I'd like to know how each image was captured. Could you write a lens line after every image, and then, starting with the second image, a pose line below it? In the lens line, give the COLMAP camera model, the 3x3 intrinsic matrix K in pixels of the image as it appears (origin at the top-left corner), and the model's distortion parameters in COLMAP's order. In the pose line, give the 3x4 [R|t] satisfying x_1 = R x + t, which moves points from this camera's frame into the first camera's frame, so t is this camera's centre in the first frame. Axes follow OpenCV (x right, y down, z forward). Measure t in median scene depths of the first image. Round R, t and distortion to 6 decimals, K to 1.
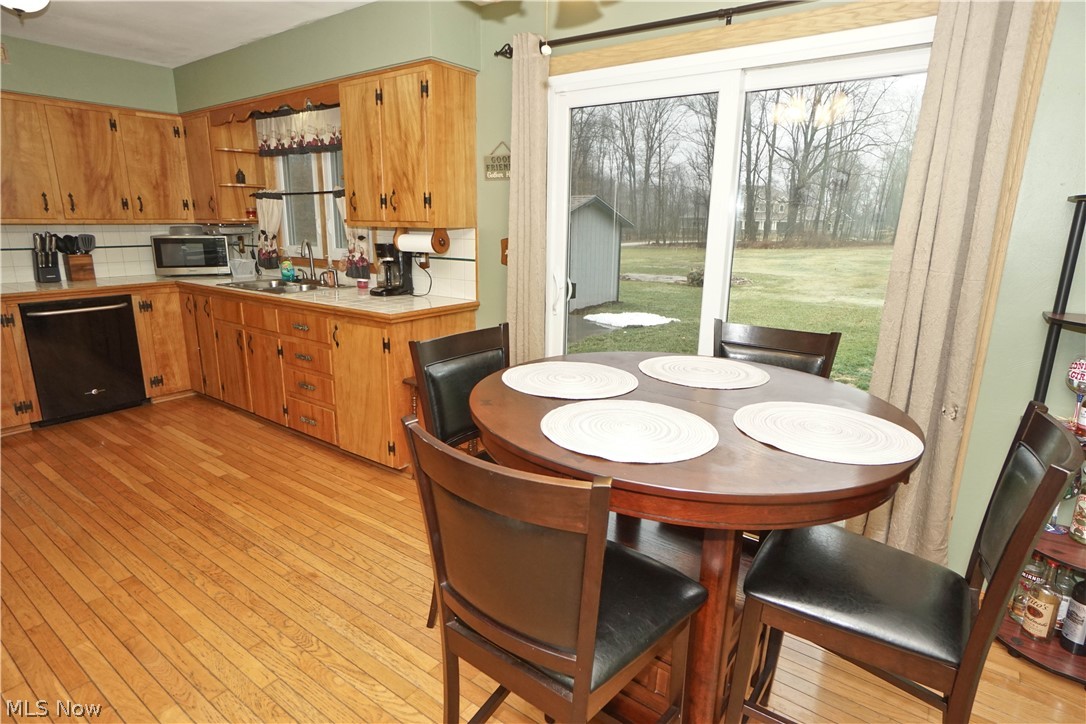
lens RADIAL K [[591.2, 0, 537.1], [0, 591.2, 361.5], [0, 0, 1]] dist [-0.007213, 0.001226]
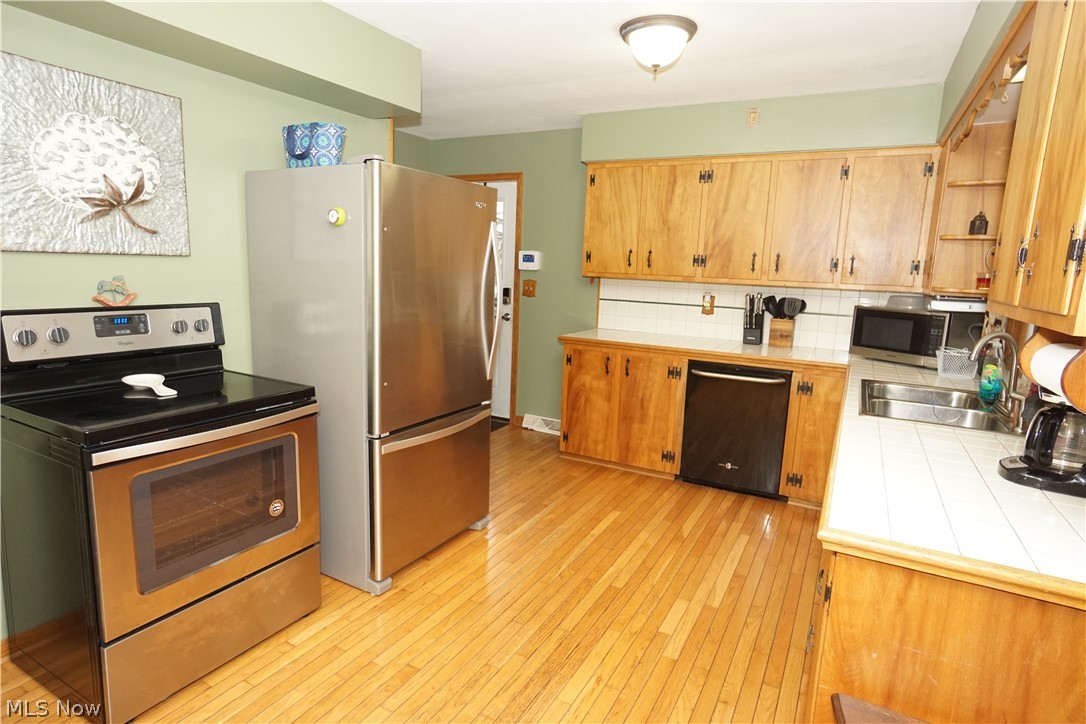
lens RADIAL K [[591.2, 0, 539.9], [0, 591.2, 360.3], [0, 0, 1]] dist [-0.007213, 0.001226]
pose [[0.130618, 0.161832, -0.978136, 0.081696], [-0.261192, 0.957352, 0.123515, -0.144021], [0.956409, 0.239348, 0.167317, 0.535626]]
